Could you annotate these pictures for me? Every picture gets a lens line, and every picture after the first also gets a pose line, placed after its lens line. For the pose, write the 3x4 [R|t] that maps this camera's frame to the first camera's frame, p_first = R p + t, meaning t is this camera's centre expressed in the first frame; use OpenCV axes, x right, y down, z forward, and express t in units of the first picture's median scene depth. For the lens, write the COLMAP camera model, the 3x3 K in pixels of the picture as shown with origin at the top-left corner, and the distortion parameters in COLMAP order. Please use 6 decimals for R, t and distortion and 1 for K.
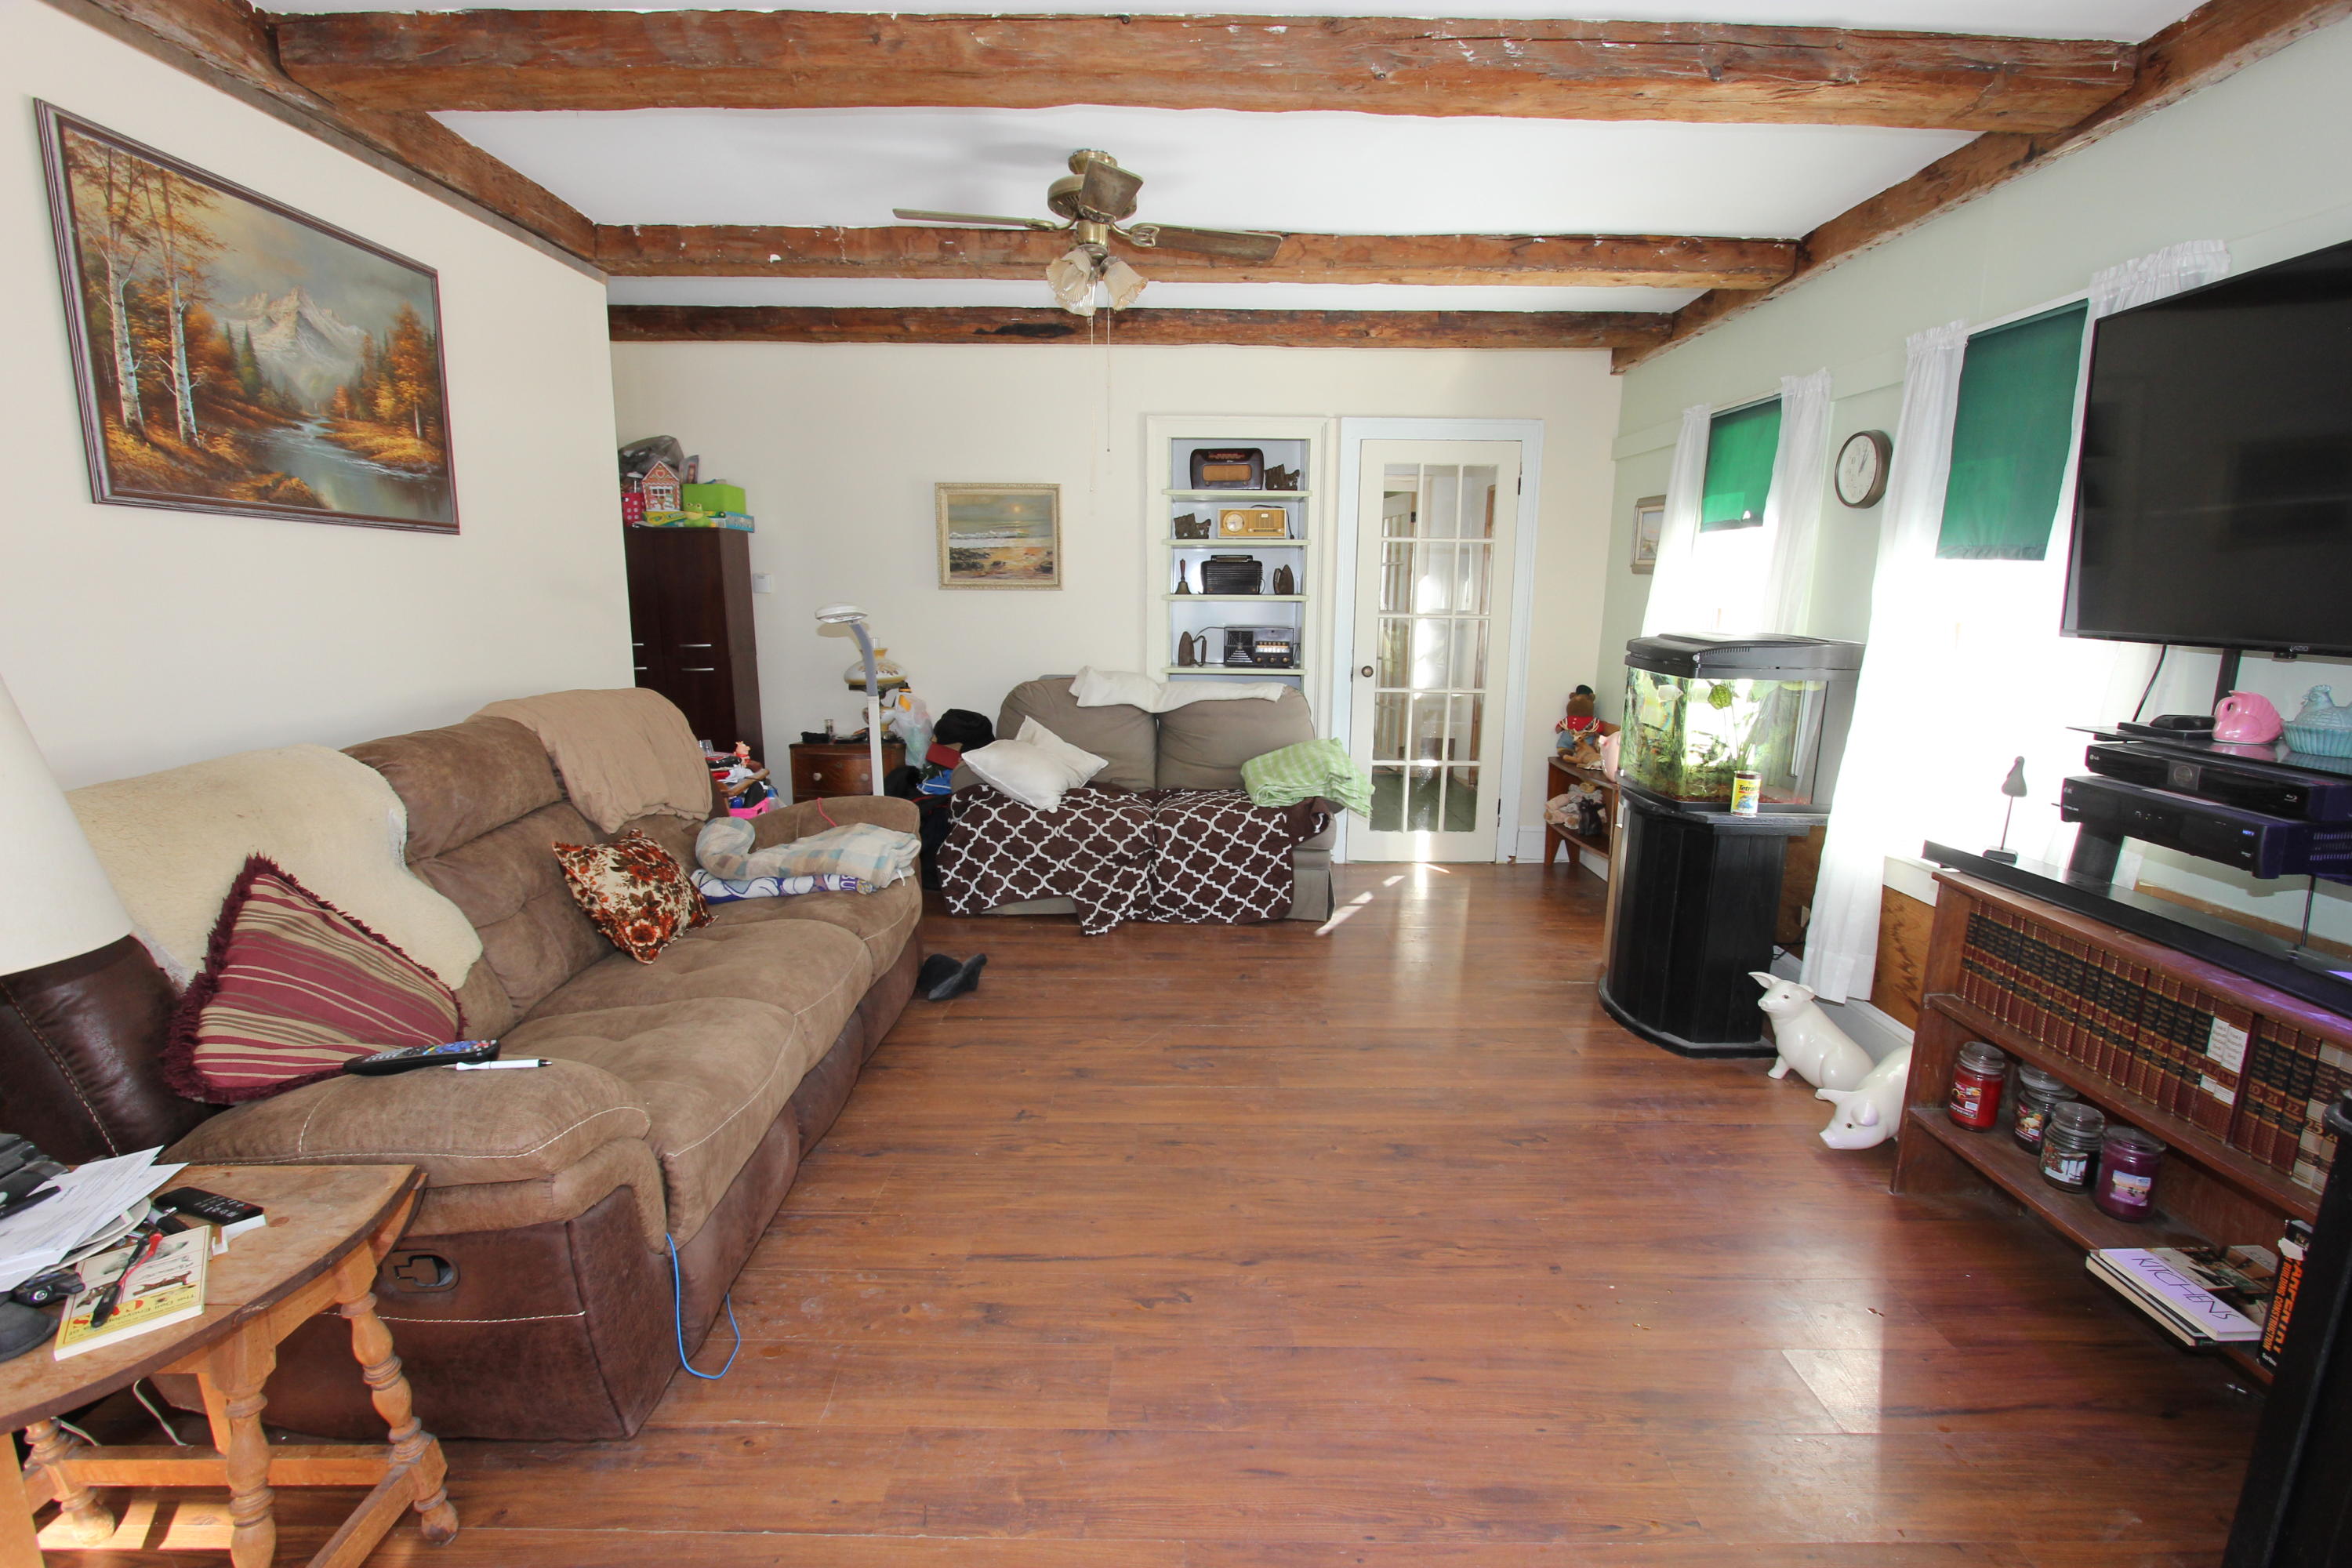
lens RADIAL K [[1075.4, 0, 1192.4], [0, 1075.4, 793.8], [0, 0, 1]] dist [0.000302, -0.000787]
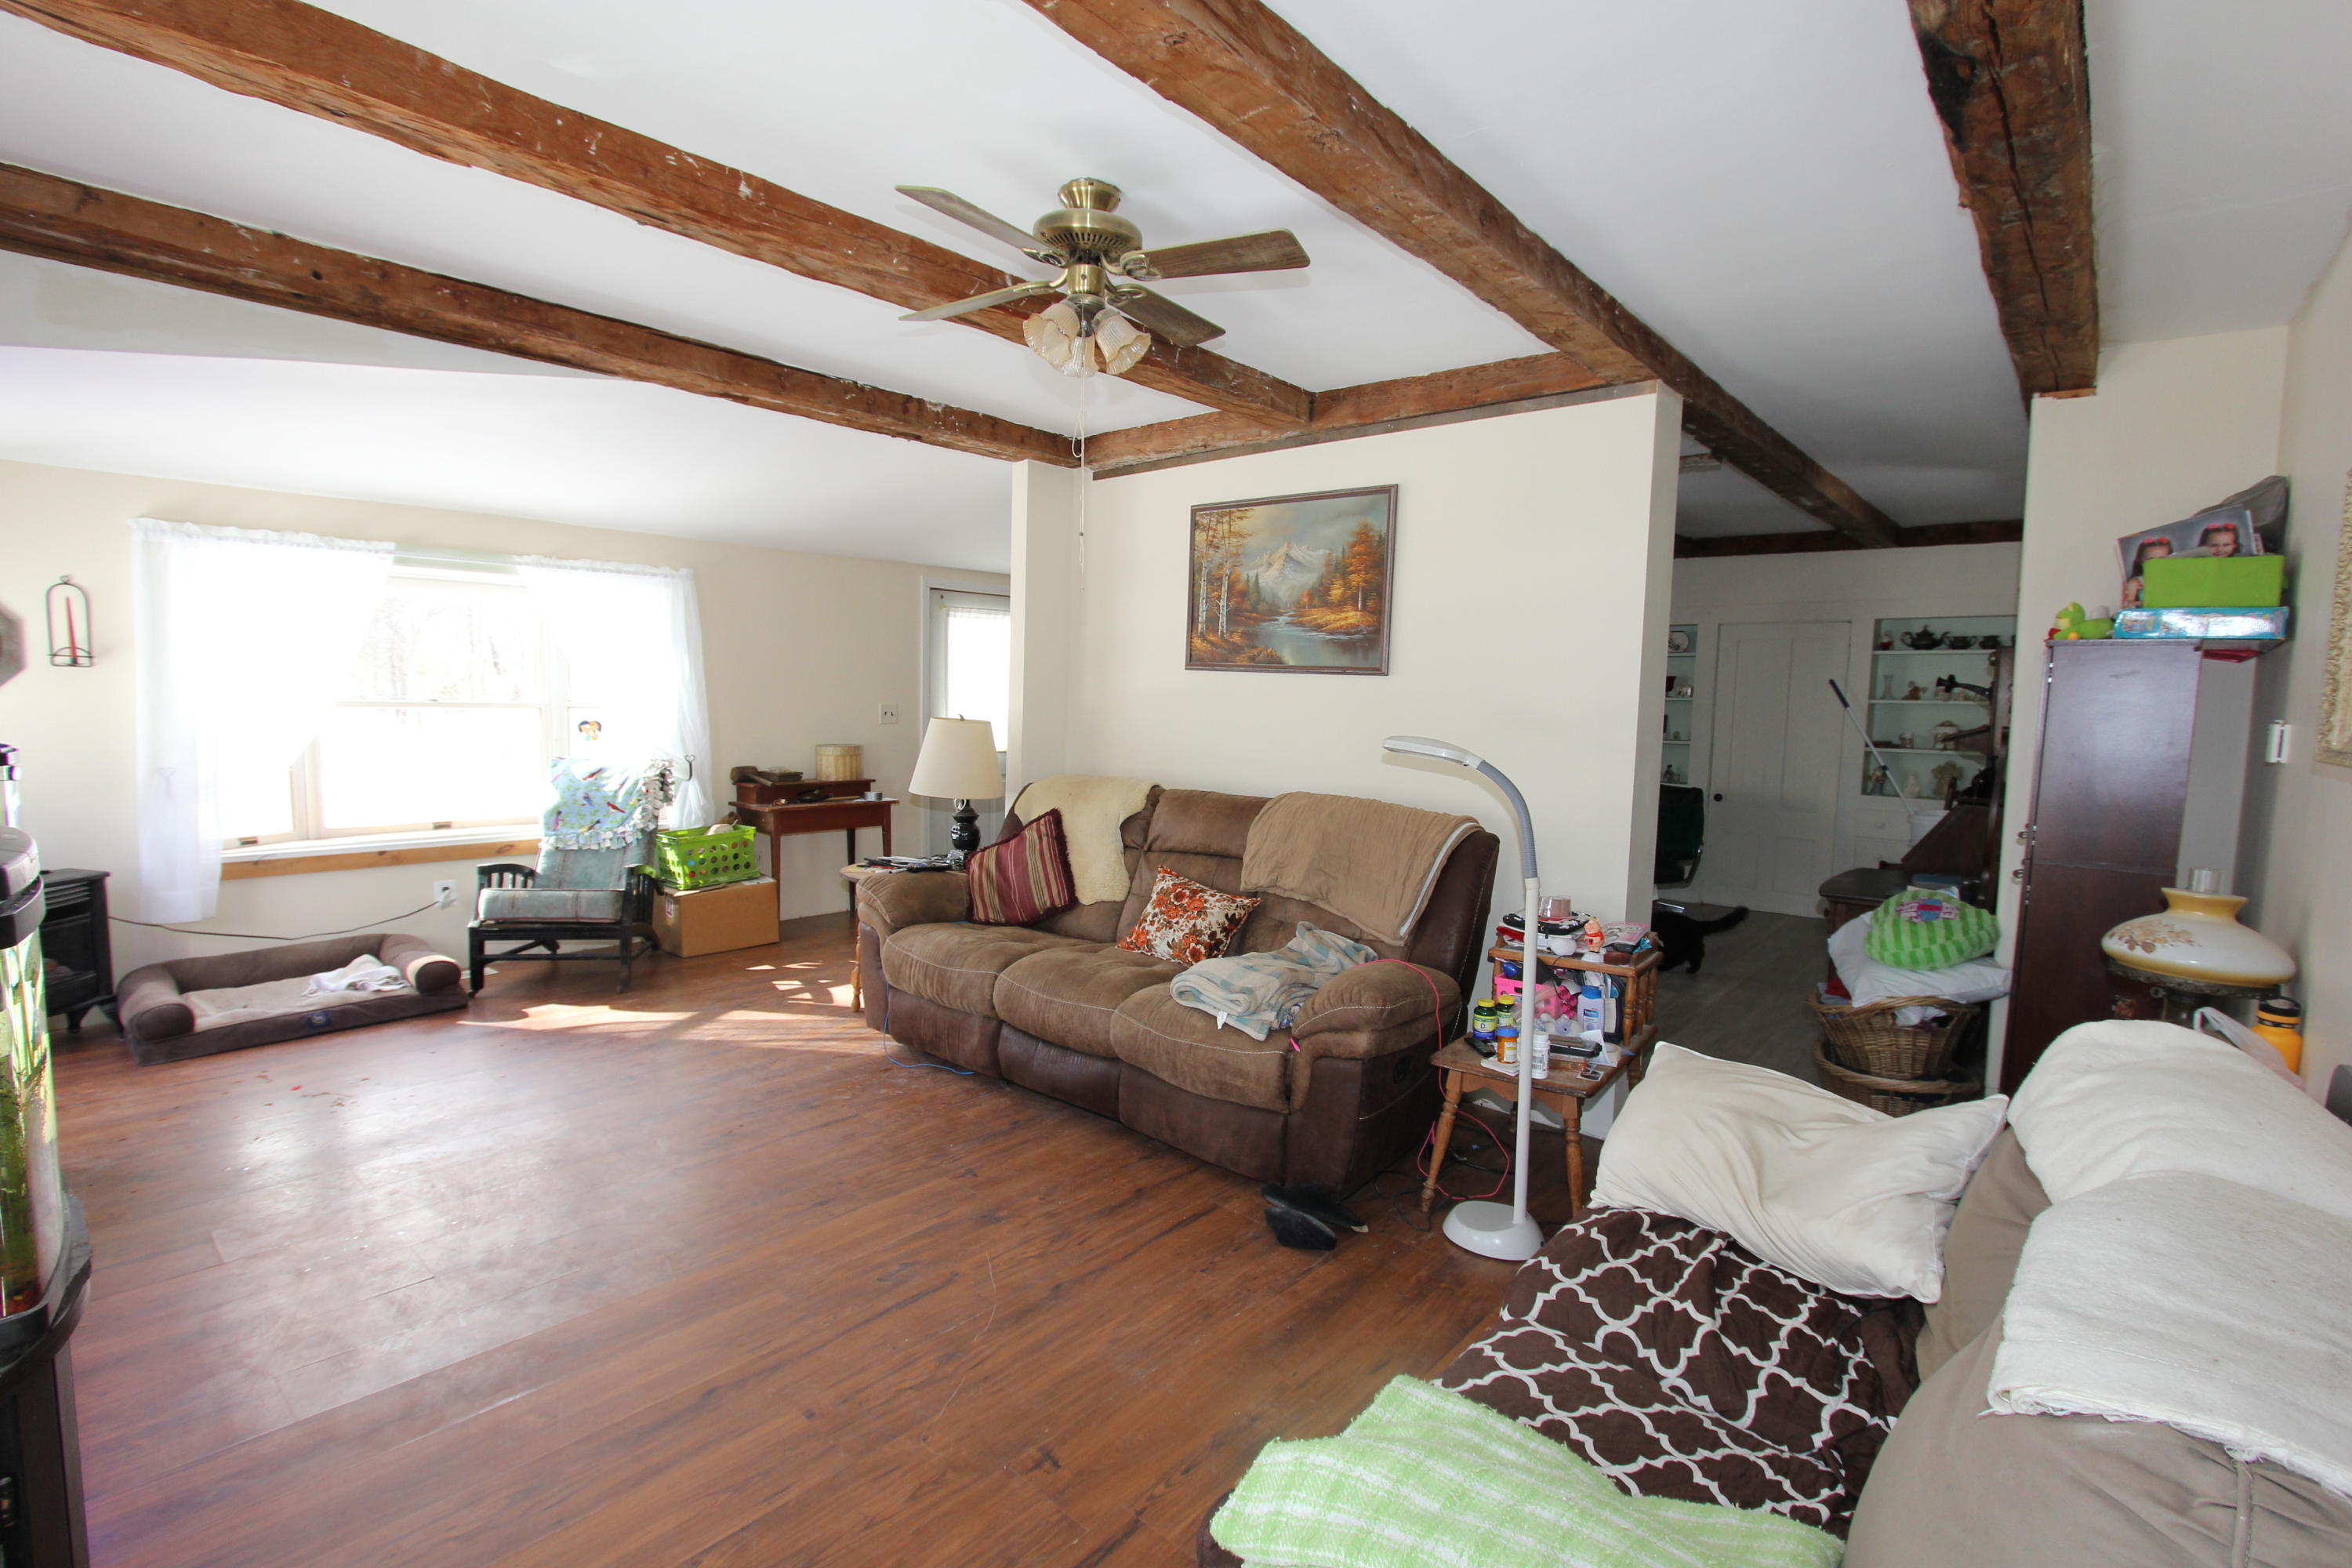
lens RADIAL K [[1075.4, 0, 1187.1], [0, 1075.4, 789.4], [0, 0, 1]] dist [0.000302, -0.000787]
pose [[-0.643777, 0.039937, -0.764170, 0.605942], [-0.179998, 0.962713, 0.201953, -0.396059], [0.743742, 0.267562, -0.612584, 2.008785]]
